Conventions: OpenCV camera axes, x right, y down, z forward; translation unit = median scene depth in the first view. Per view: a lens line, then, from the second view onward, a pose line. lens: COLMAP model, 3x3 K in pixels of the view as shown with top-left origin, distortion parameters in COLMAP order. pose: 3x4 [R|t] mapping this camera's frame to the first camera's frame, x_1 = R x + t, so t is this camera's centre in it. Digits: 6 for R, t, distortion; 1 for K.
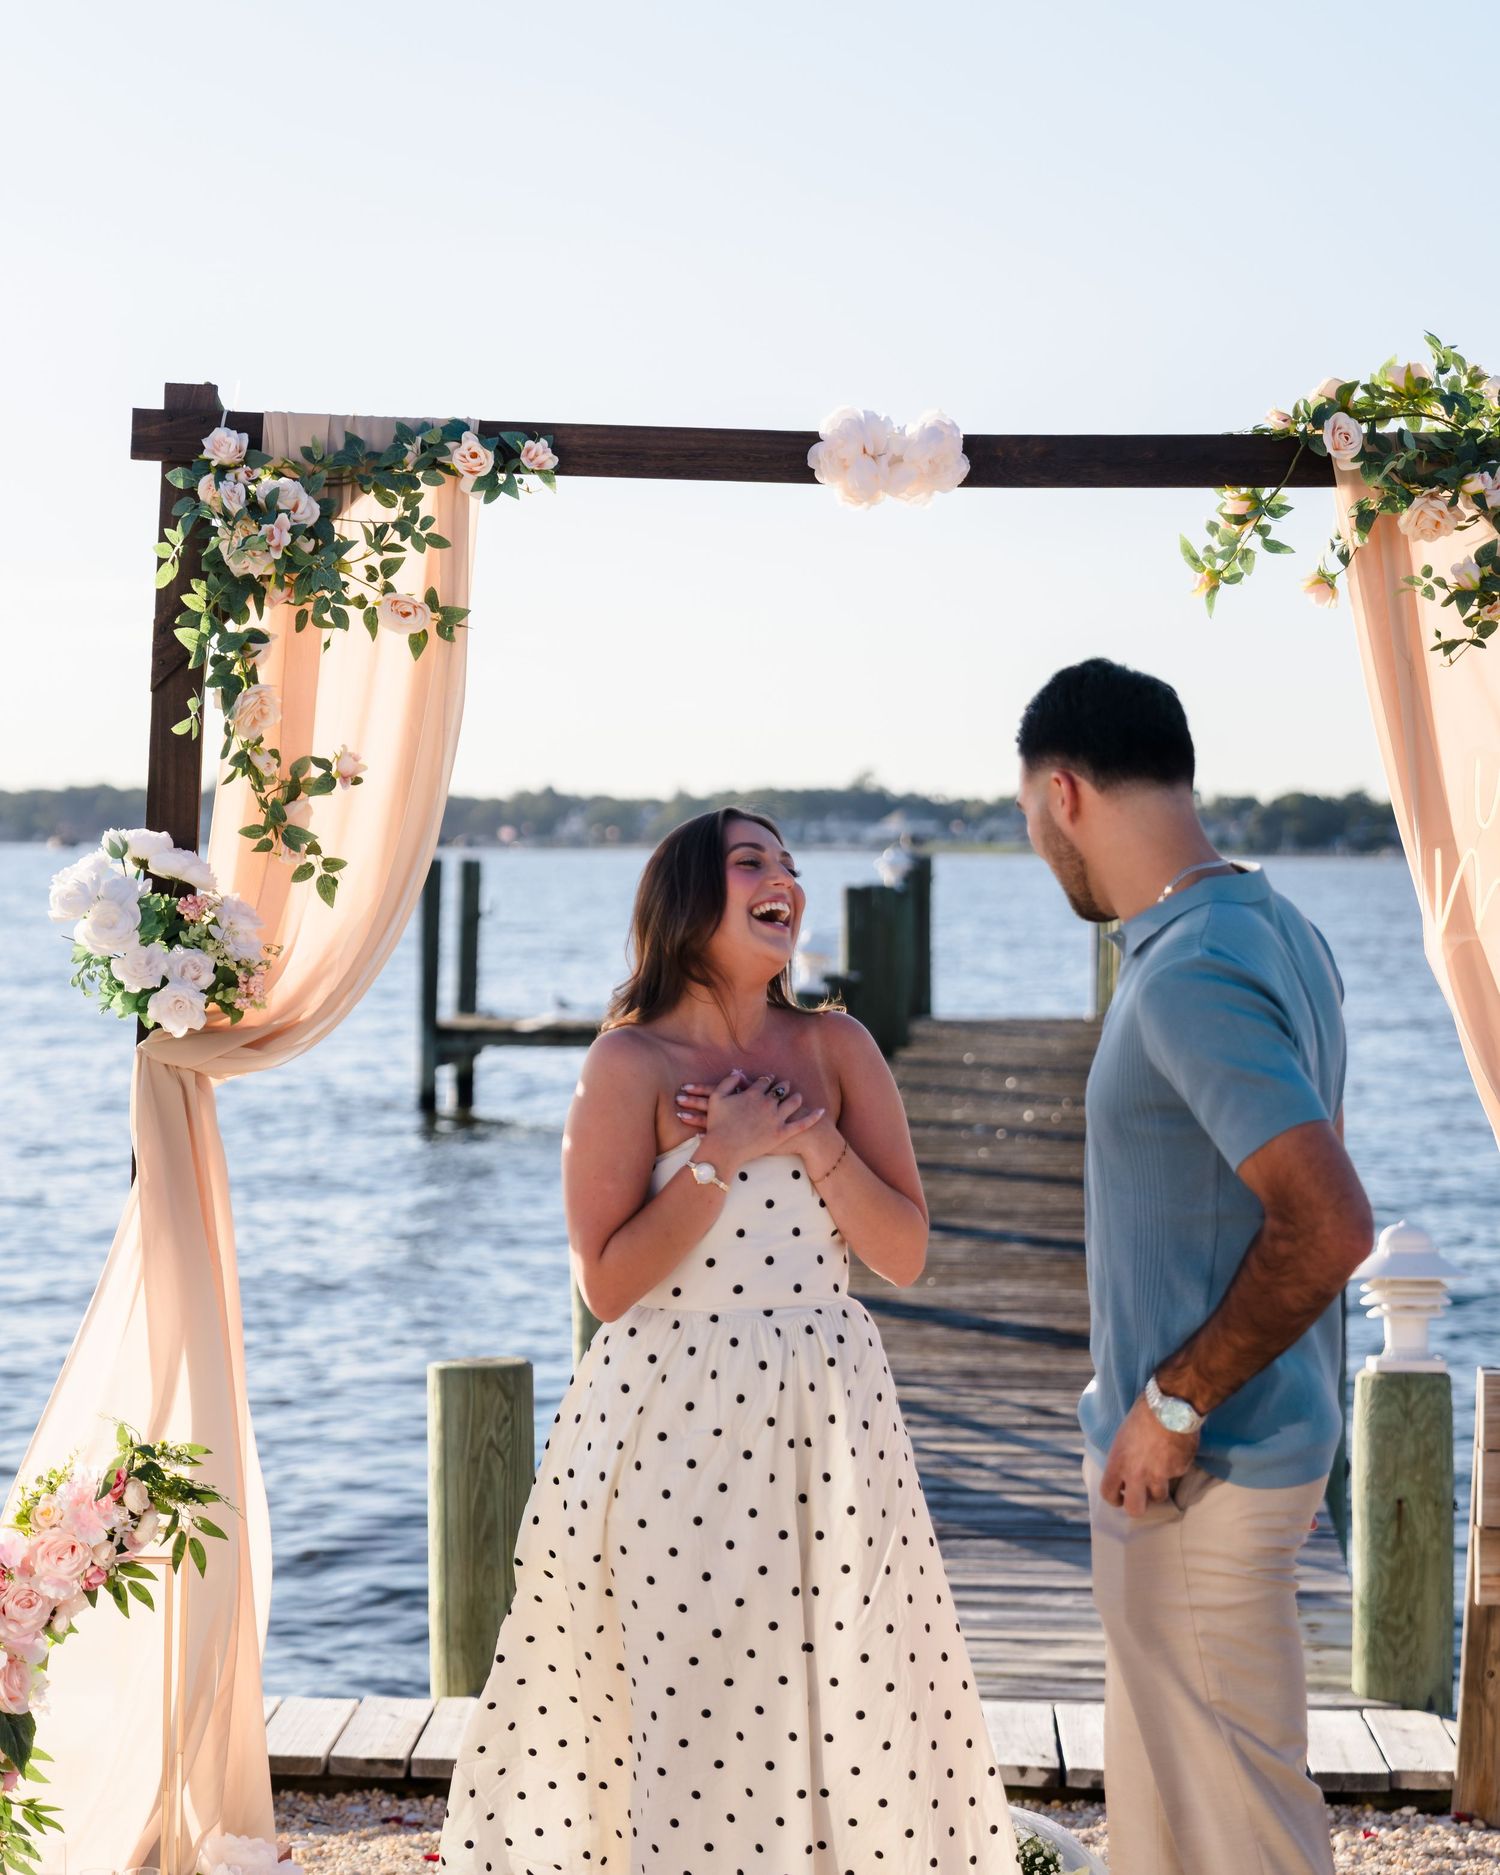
lens RADIAL K [[4751.6, 0, 634.1], [0, 4751.6, 860.4], [0, 0, 1]] dist [0.051802, -0.203697]
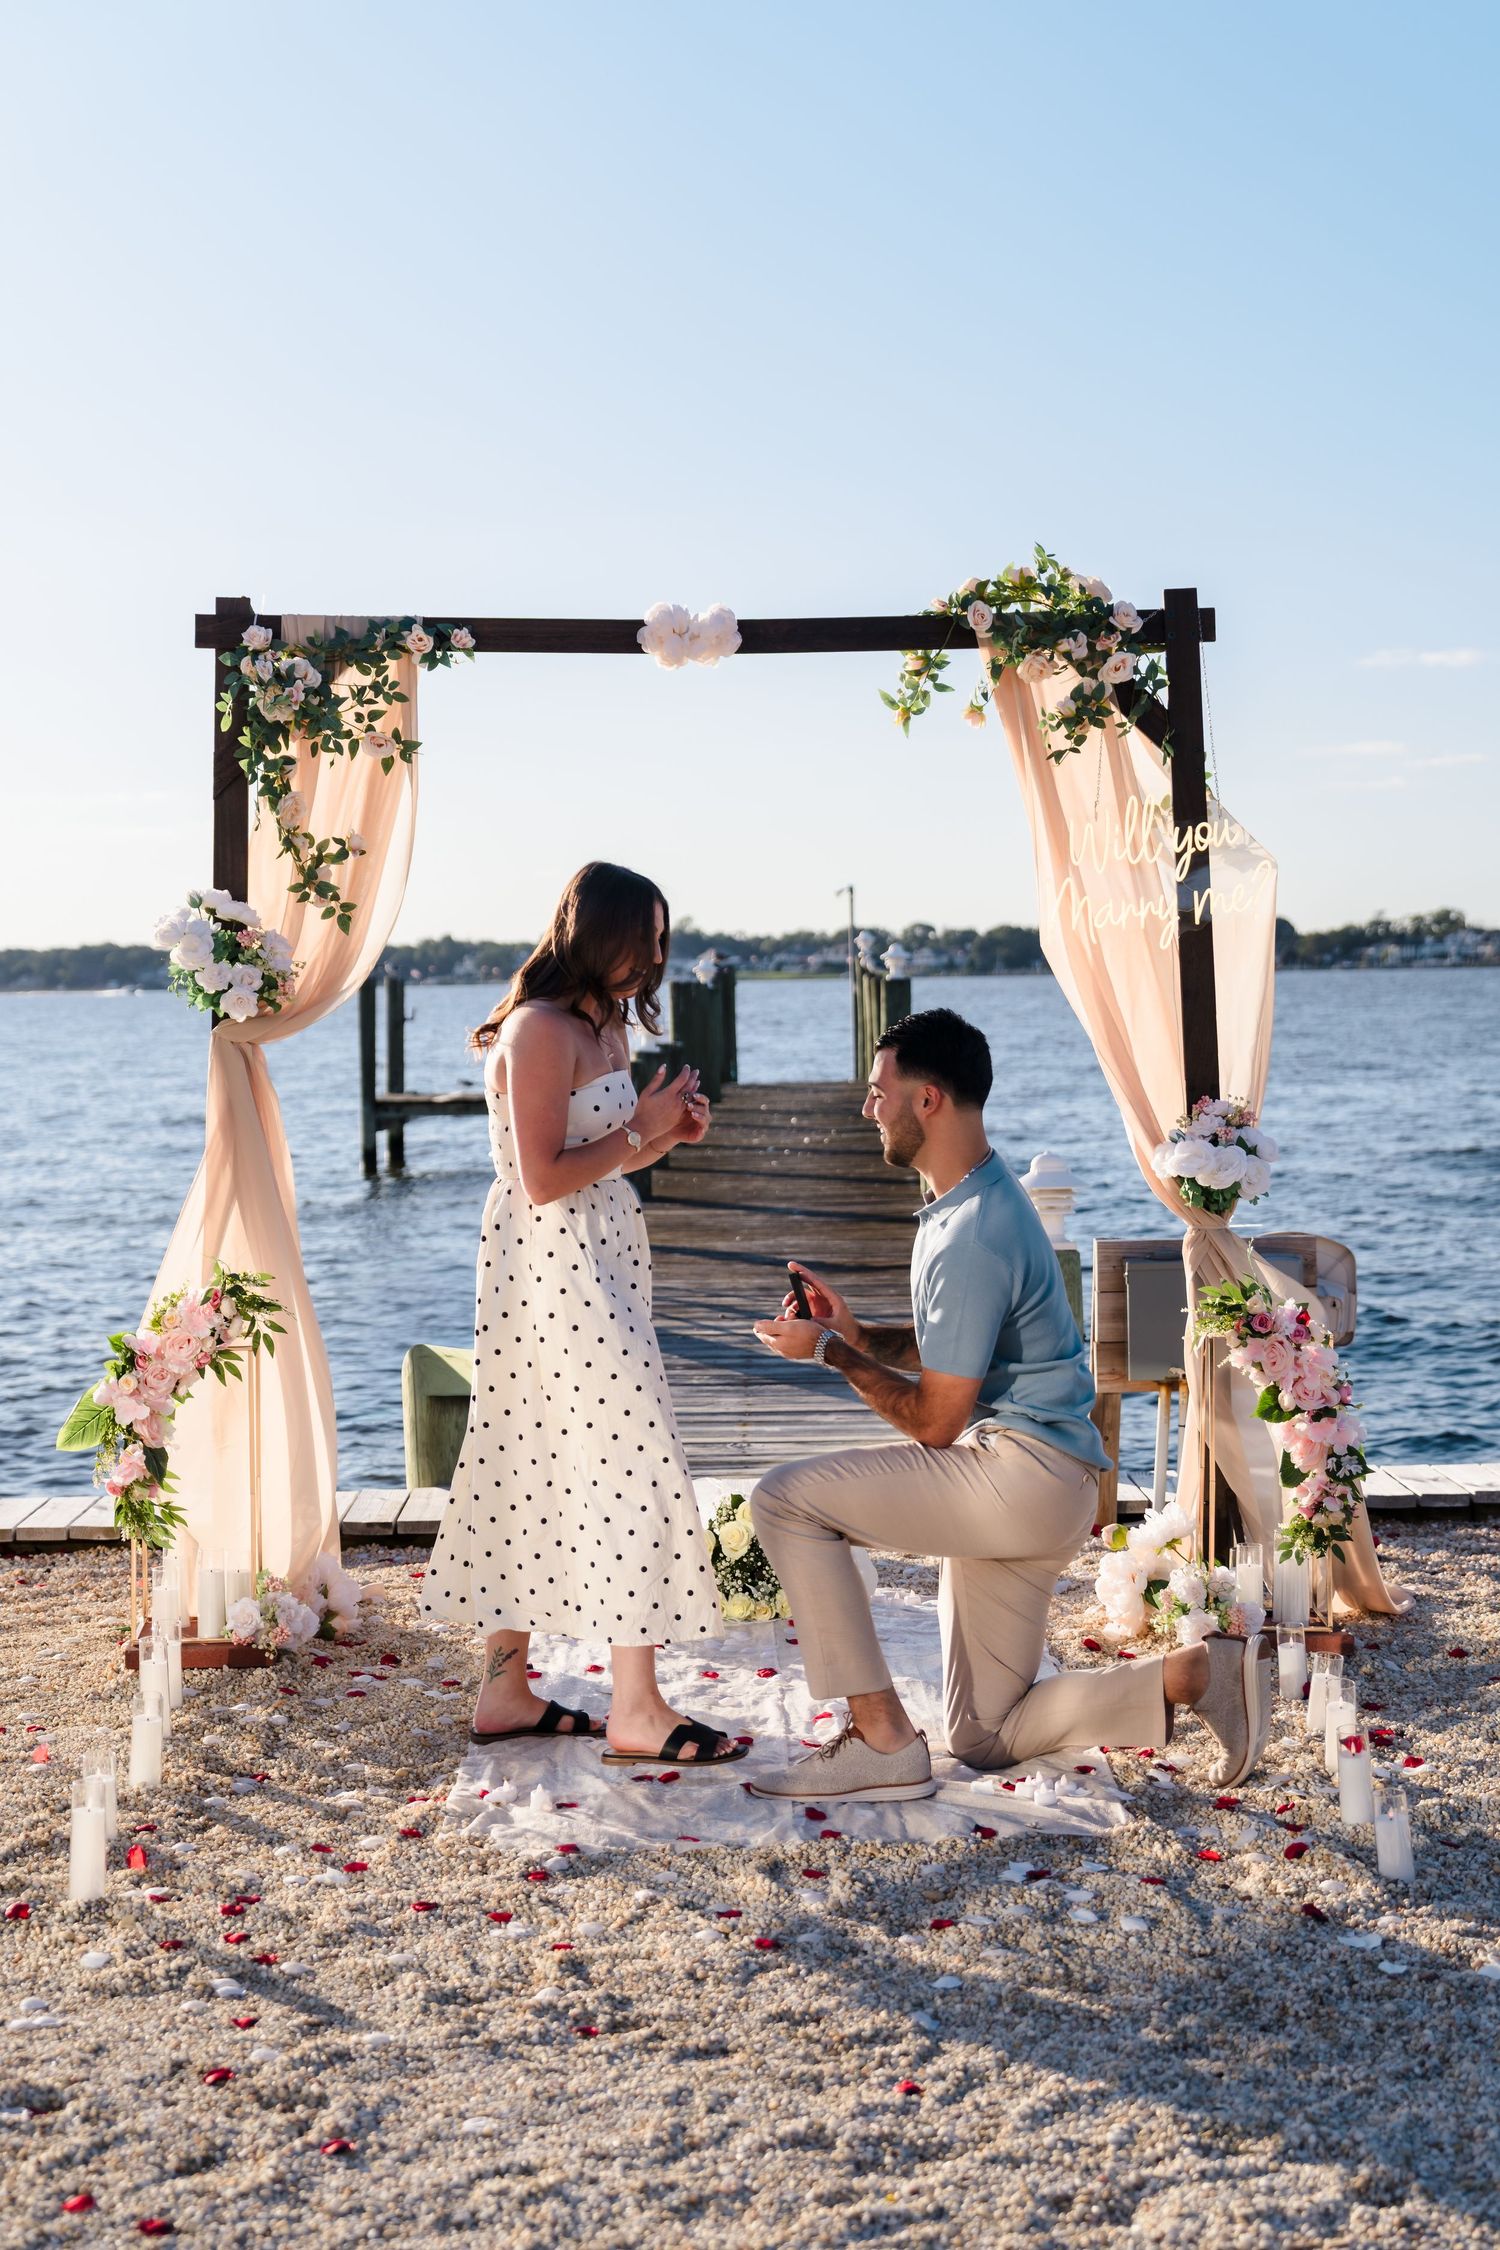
lens RADIAL K [[3631.2, 0, 716.0], [0, 3631.2, 1179.6], [0, 0, 1]] dist [-0.008463, -0.031059]
pose [[0.998051, -0.029114, 0.055190, -0.008110], [0.026386, 0.998424, 0.049527, 0.033506], [-0.056545, -0.047974, 0.997247, -0.184987]]
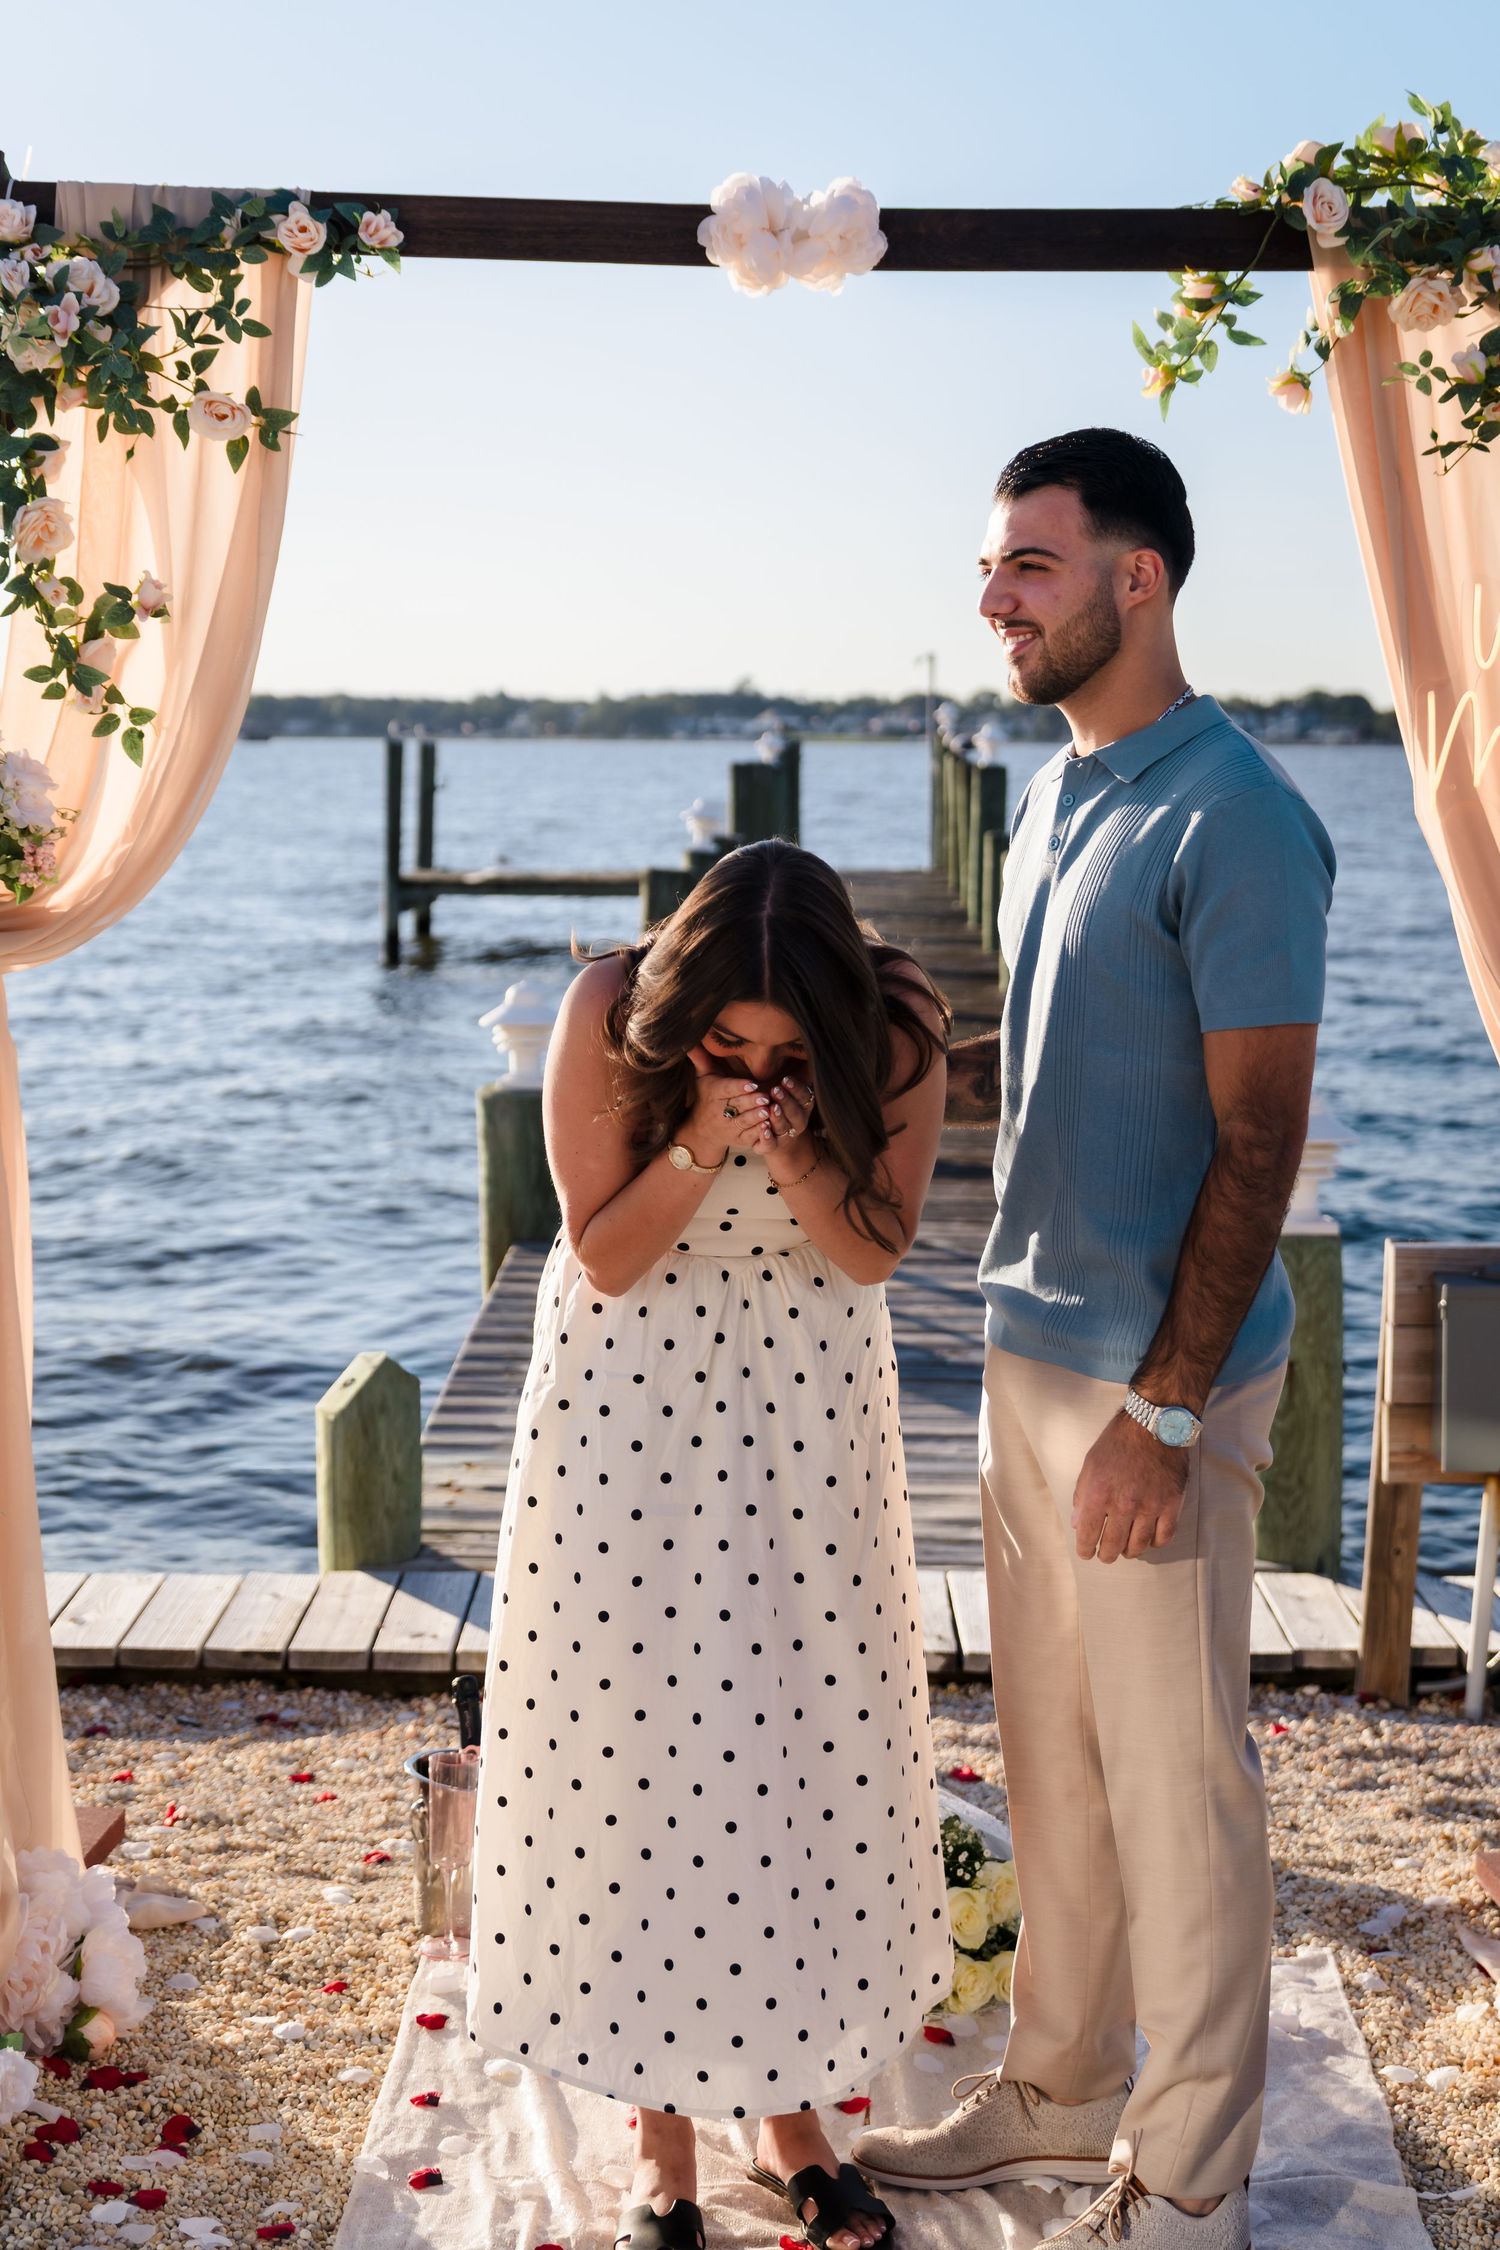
lens RADIAL K [[3483.6, 0, 710.1], [0, 3483.6, 833.0], [0, 0, 1]] dist [0.008289, 0.040343]
pose [[0.999234, -0.002199, 0.039080, 0.014339], [0.001275, 0.999720, 0.023645, 0.007743], [-0.039121, -0.023577, 0.998956, 0.372167]]
